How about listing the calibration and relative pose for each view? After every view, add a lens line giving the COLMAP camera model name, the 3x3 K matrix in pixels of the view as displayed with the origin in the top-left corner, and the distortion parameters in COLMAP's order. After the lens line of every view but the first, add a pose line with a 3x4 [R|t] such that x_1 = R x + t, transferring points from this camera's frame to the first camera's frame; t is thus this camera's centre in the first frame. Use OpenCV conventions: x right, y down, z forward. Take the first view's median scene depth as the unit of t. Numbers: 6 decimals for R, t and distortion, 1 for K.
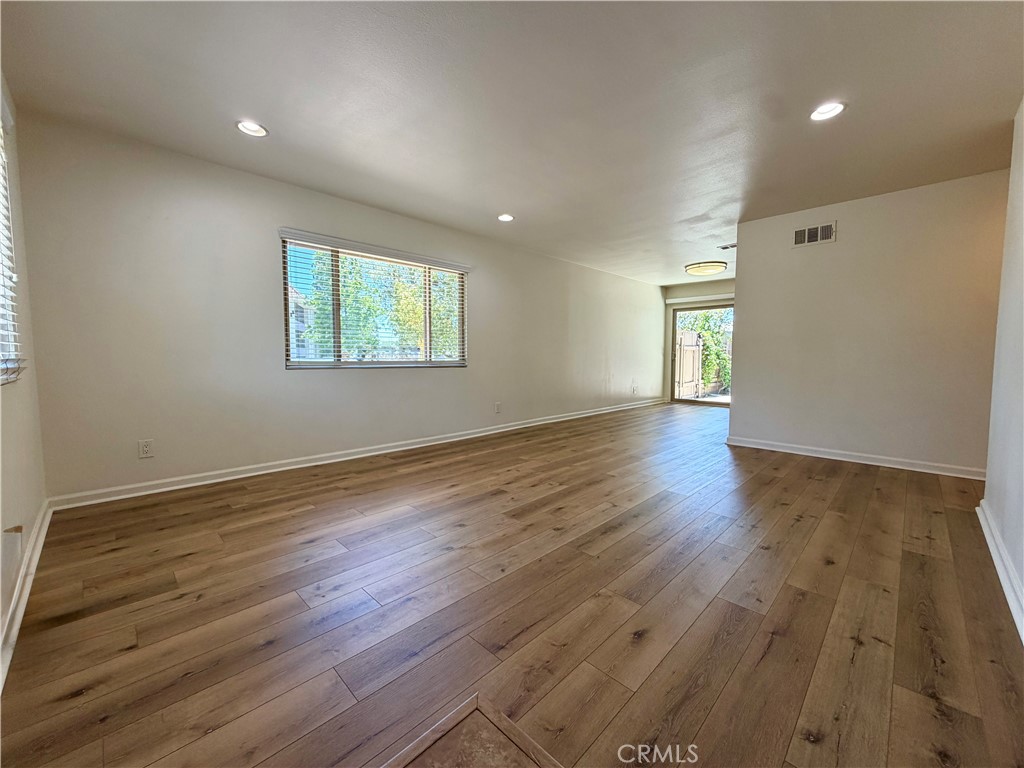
lens RADIAL K [[408.5, 0, 510.7], [0, 408.5, 386.2], [0, 0, 1]] dist [-0.001346, 0.000704]
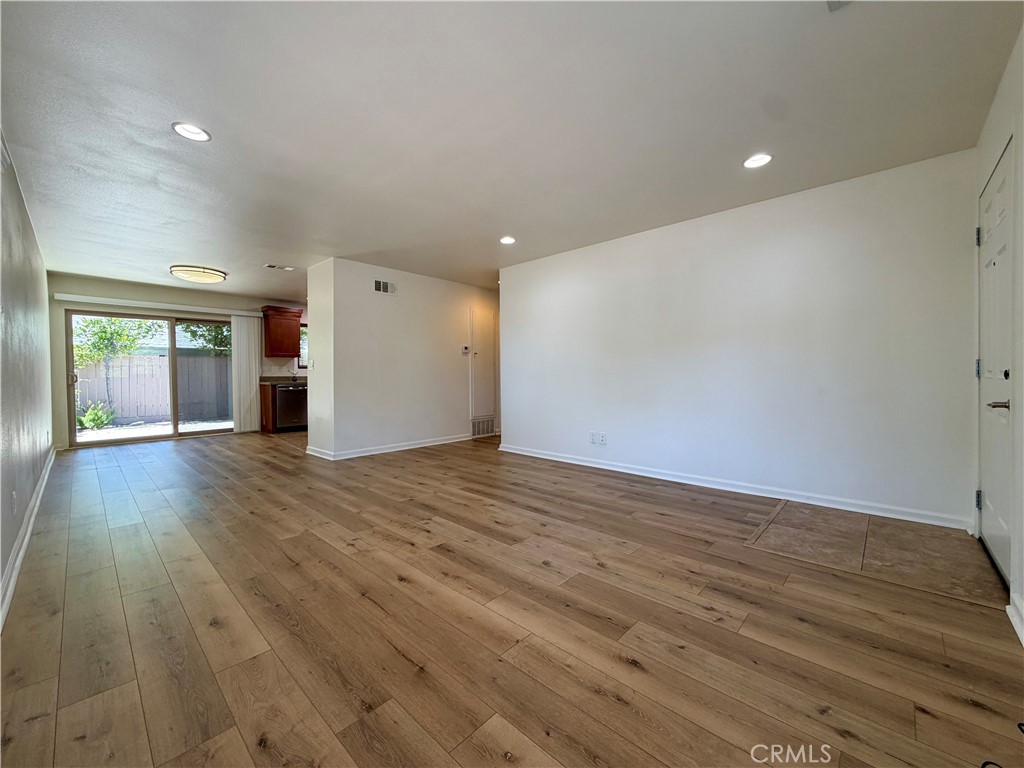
lens RADIAL K [[408.5, 0, 510.1], [0, 408.5, 378.9], [0, 0, 1]] dist [-0.001346, 0.000704]
pose [[-0.023588, -0.011708, 0.999653, -0.914401], [0.080814, 0.996637, 0.013579, -0.079661], [-0.996450, 0.081106, -0.022562, 0.948911]]
